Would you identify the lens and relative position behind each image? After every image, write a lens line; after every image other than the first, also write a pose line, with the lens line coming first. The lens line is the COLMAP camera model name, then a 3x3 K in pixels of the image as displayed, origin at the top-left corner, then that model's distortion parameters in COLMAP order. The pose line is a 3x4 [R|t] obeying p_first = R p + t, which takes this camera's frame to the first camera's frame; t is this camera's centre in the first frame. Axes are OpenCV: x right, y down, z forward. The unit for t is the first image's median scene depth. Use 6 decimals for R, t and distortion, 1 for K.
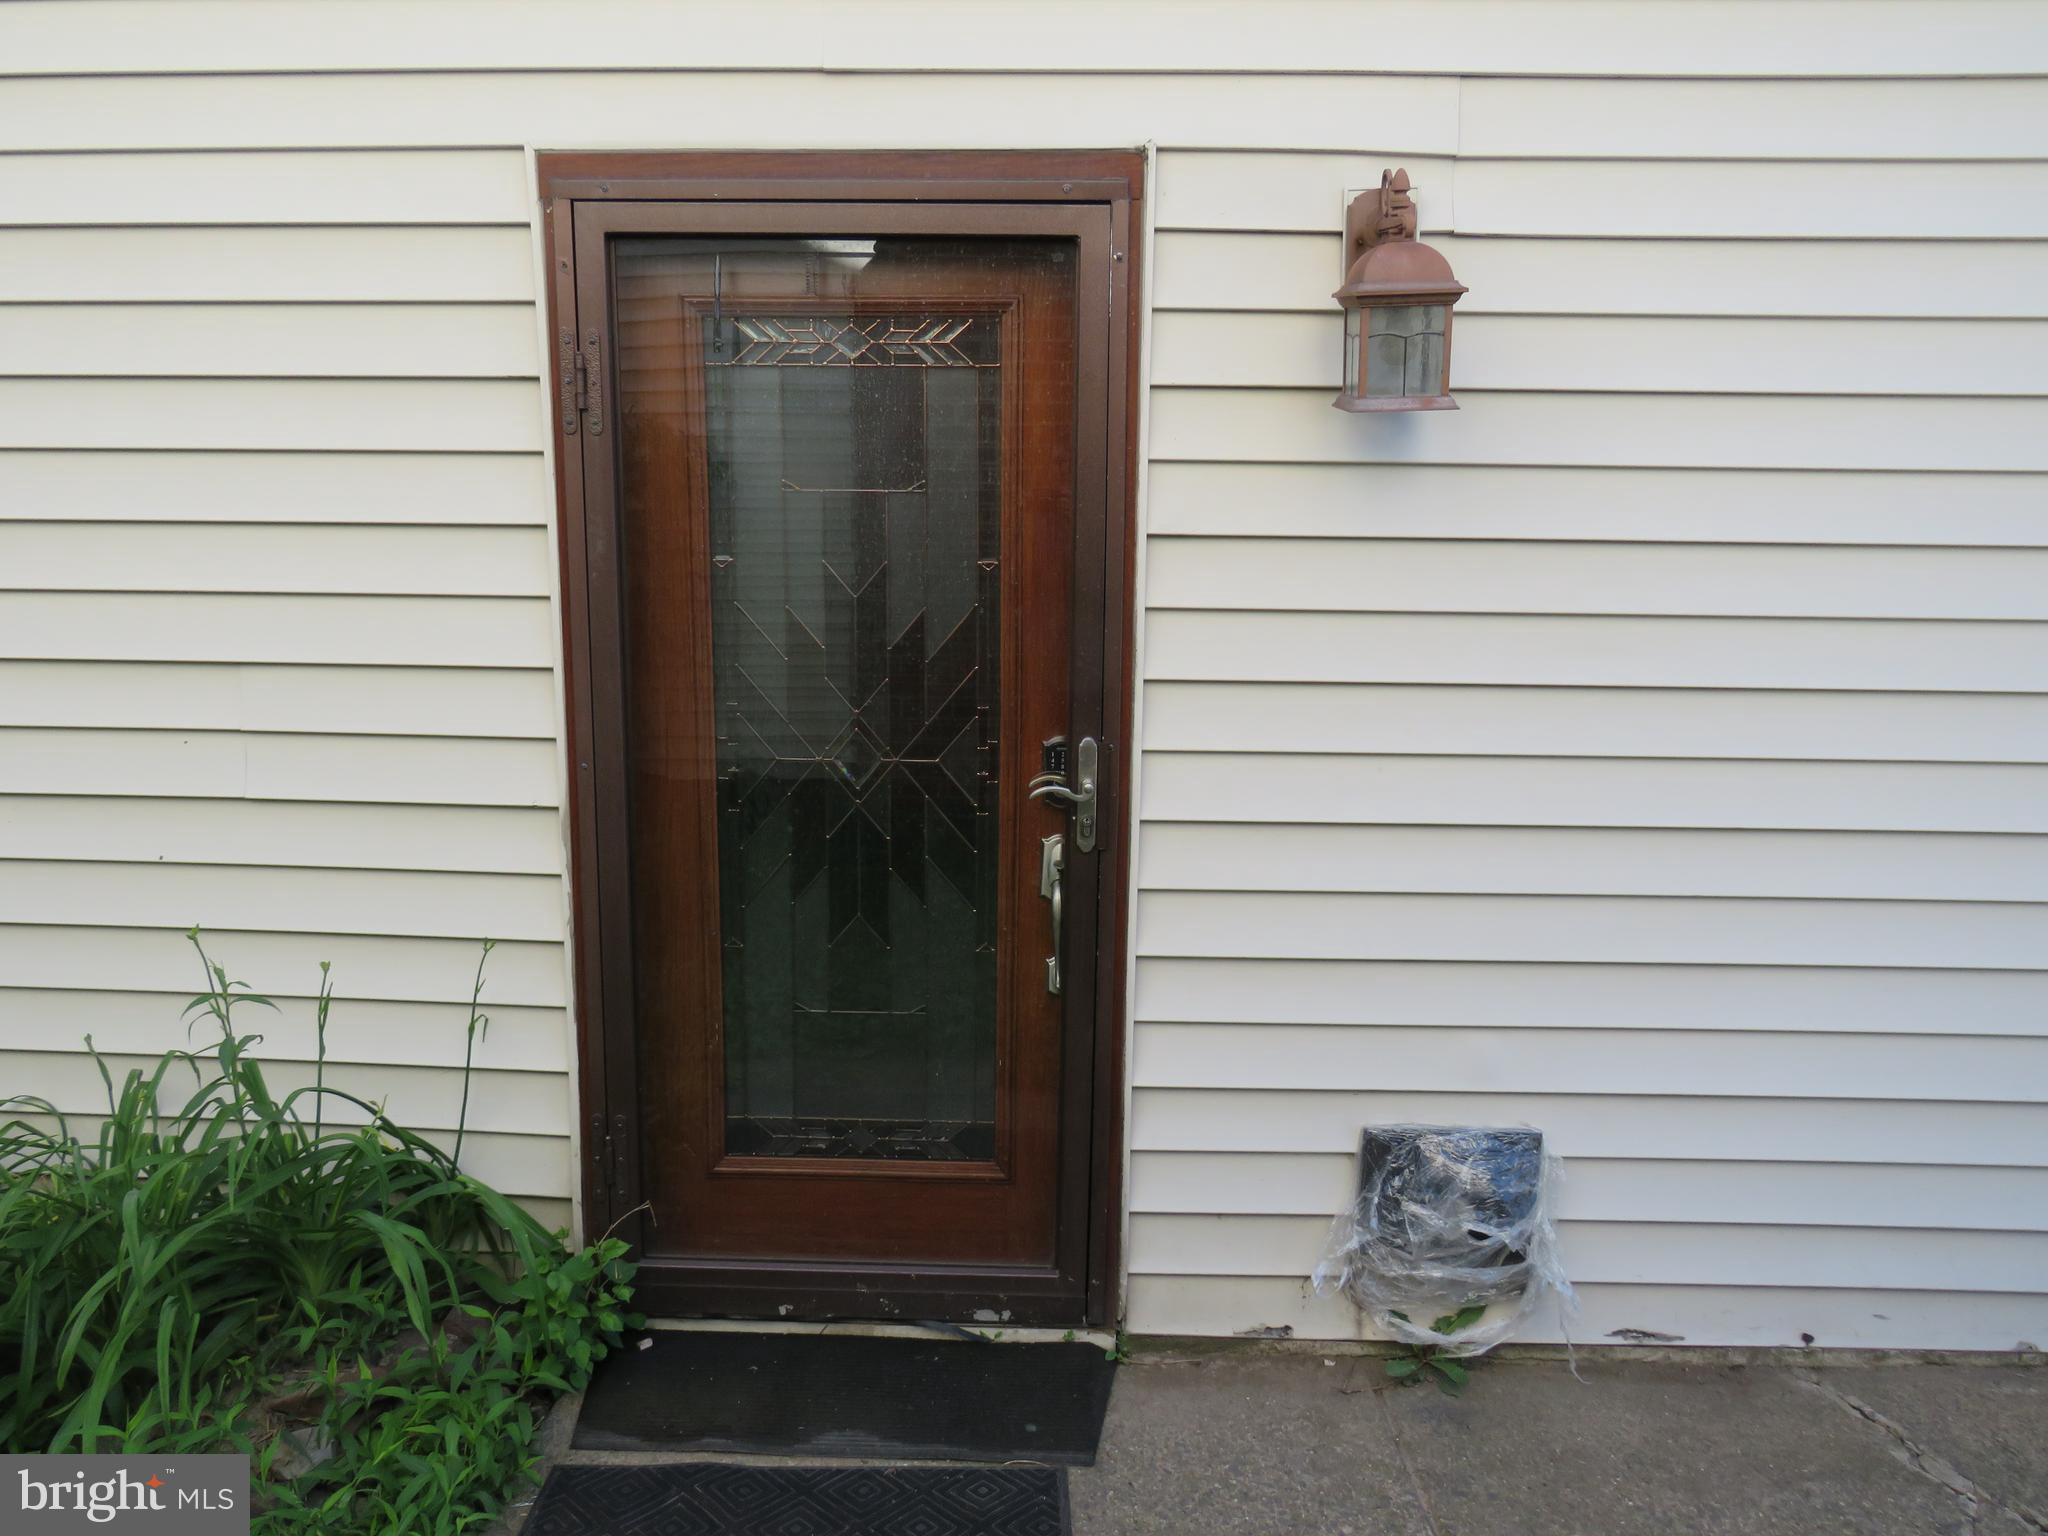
lens RADIAL K [[1472.7, 0, 1030.8], [0, 1472.7, 768.6], [0, 0, 1]] dist [-0.028842, 0.020684]
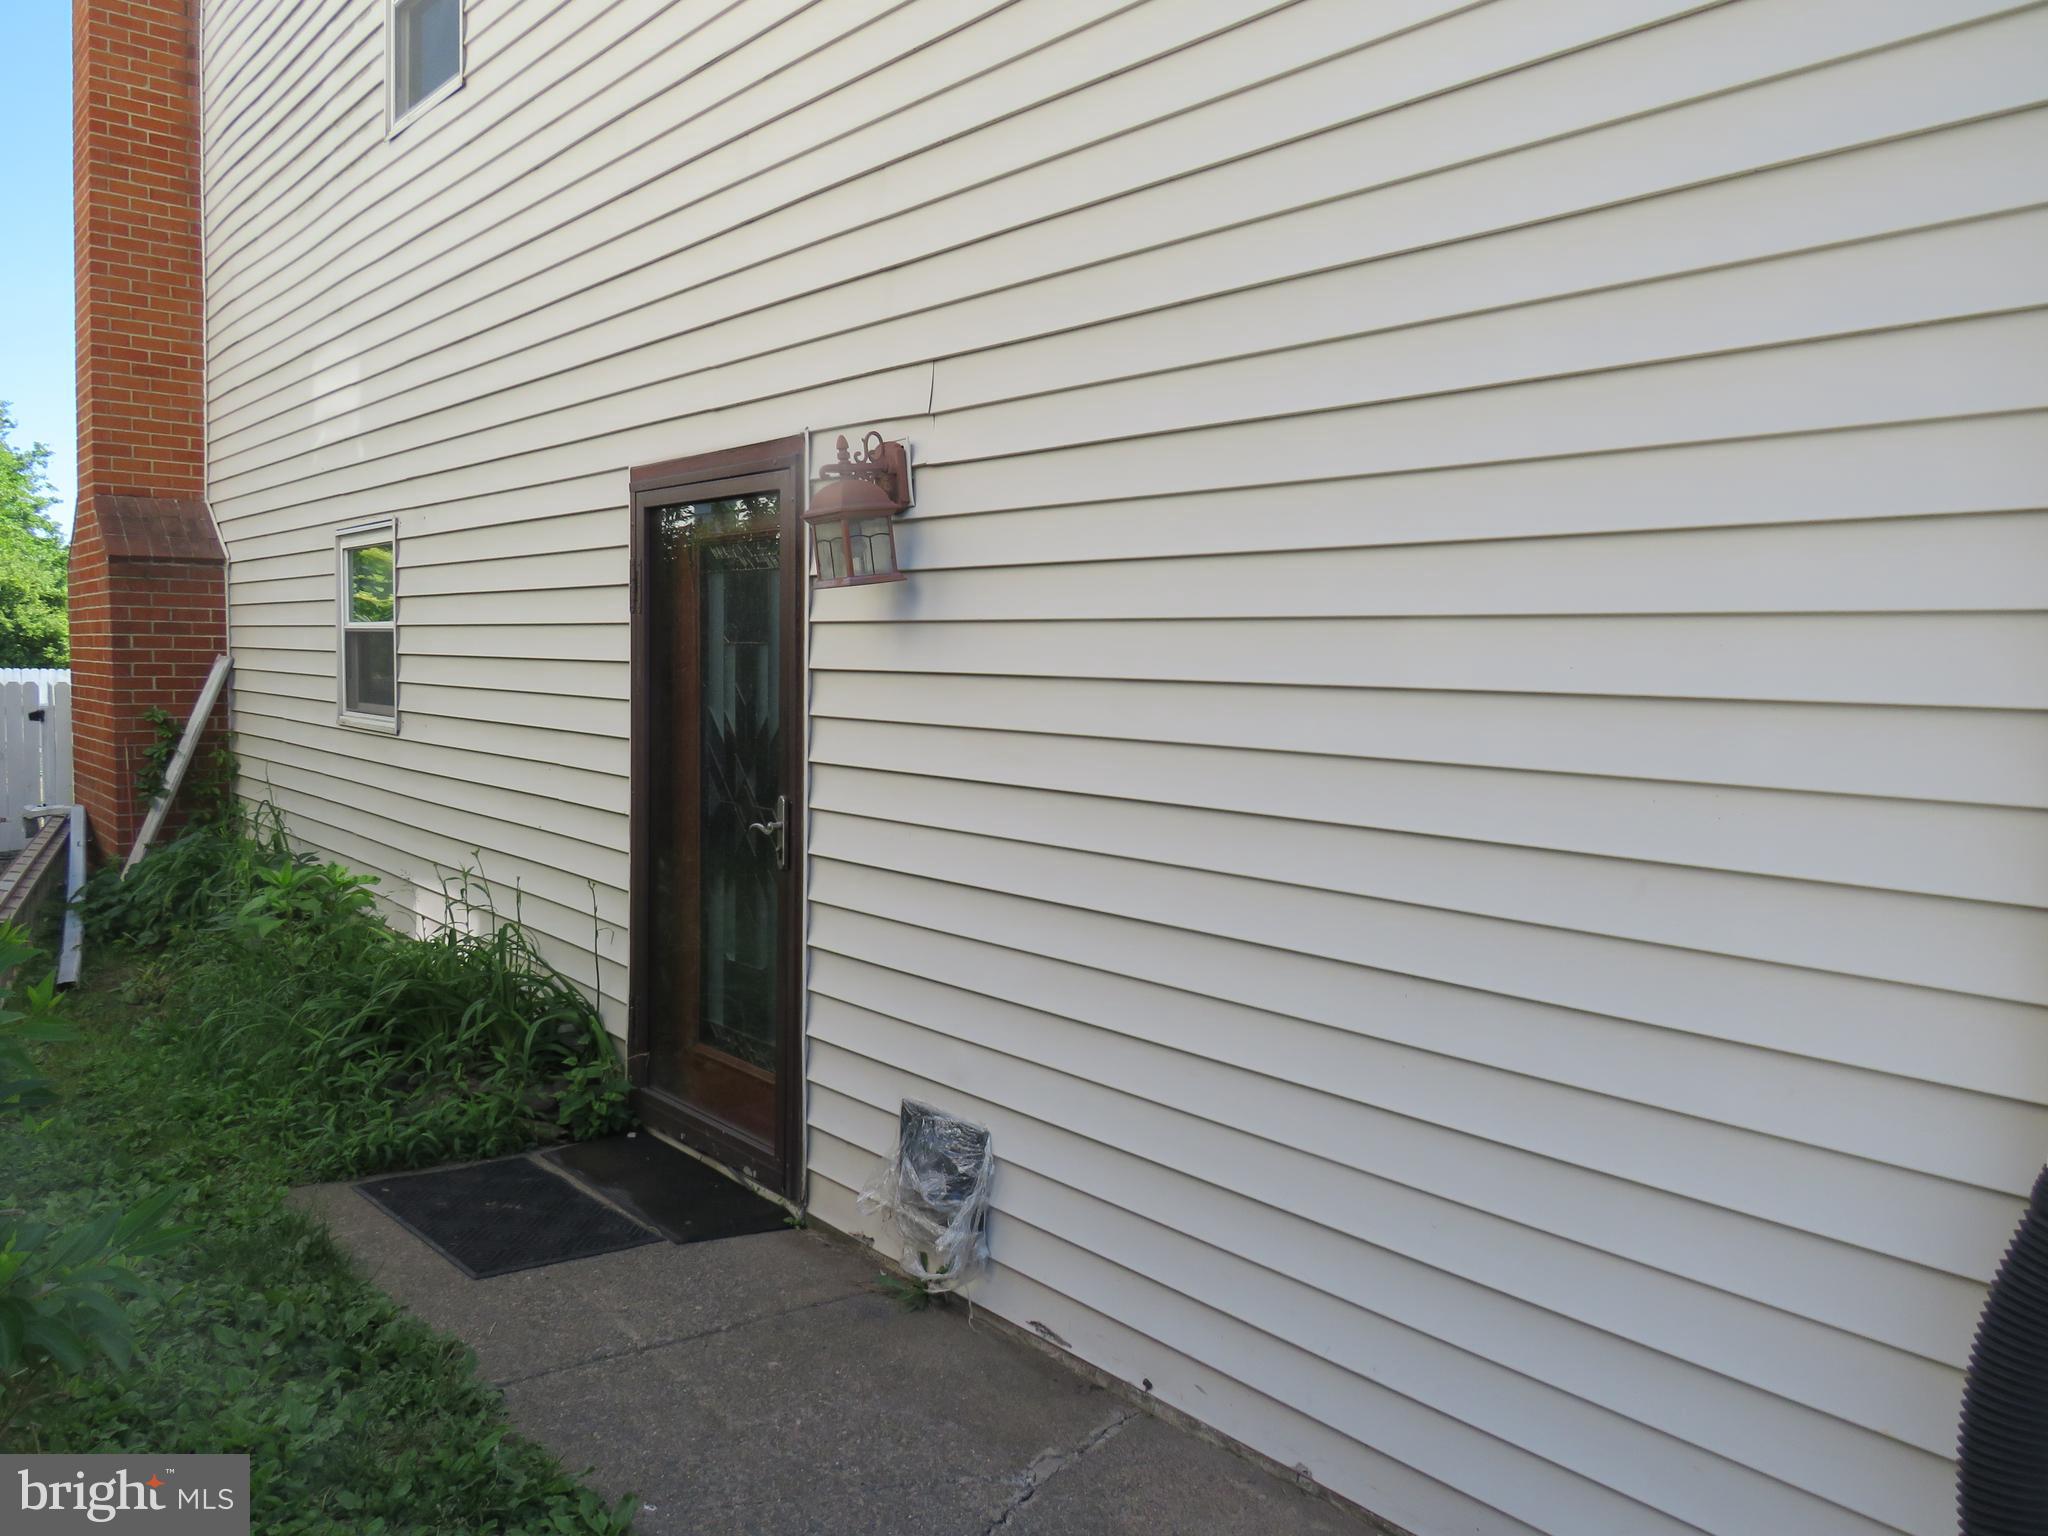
lens RADIAL K [[1462.9, 0, 1038.6], [0, 1462.9, 771.4], [0, 0, 1]] dist [-0.034076, 0.006134]
pose [[0.686518, 0.059023, -0.724714, 1.263019], [-0.145433, 0.987706, -0.057327, 0.002326], [0.712420, 0.144754, 0.686661, 0.108376]]
